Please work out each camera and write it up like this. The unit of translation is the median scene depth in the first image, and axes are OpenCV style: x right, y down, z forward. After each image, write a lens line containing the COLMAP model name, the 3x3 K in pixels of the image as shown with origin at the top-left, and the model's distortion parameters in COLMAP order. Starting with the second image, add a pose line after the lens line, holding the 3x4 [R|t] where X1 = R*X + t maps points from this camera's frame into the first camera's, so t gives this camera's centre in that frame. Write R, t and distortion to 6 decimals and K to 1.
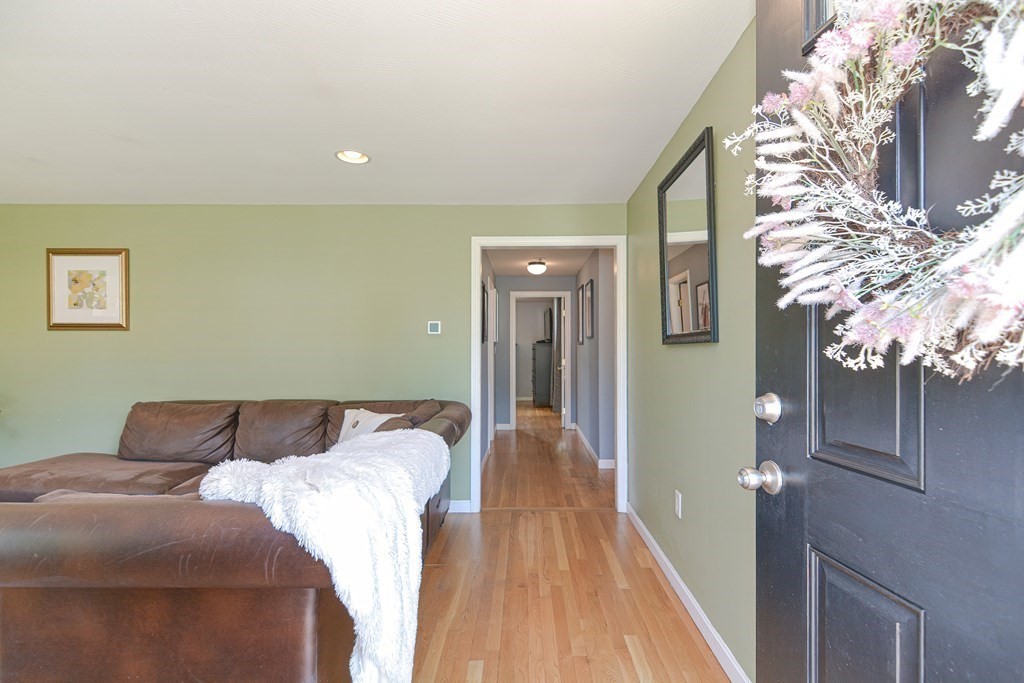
lens RADIAL K [[492.4, 0, 524.4], [0, 492.4, 345.1], [0, 0, 1]] dist [0.001586, -0.000585]
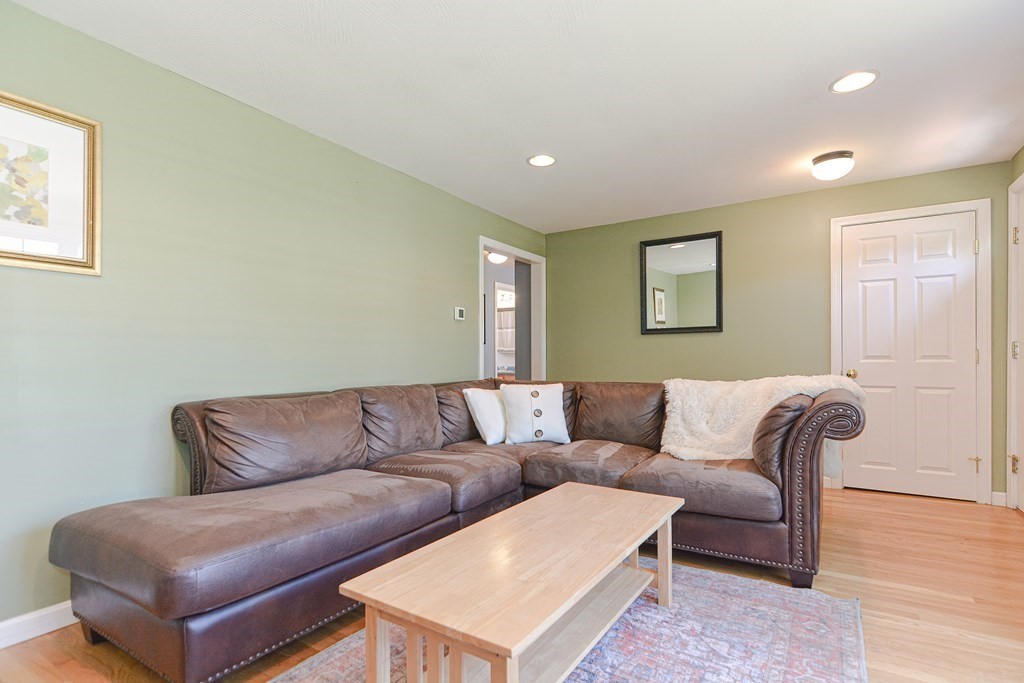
lens RADIAL K [[492.4, 0, 524.4], [0, 492.4, 345.1], [0, 0, 1]] dist [0.001586, -0.000585]
pose [[0.532757, 0.023760, 0.845935, -1.010733], [-0.002153, 0.999641, -0.026721, 0.059812], [-0.846266, 0.012414, 0.532616, 0.323555]]
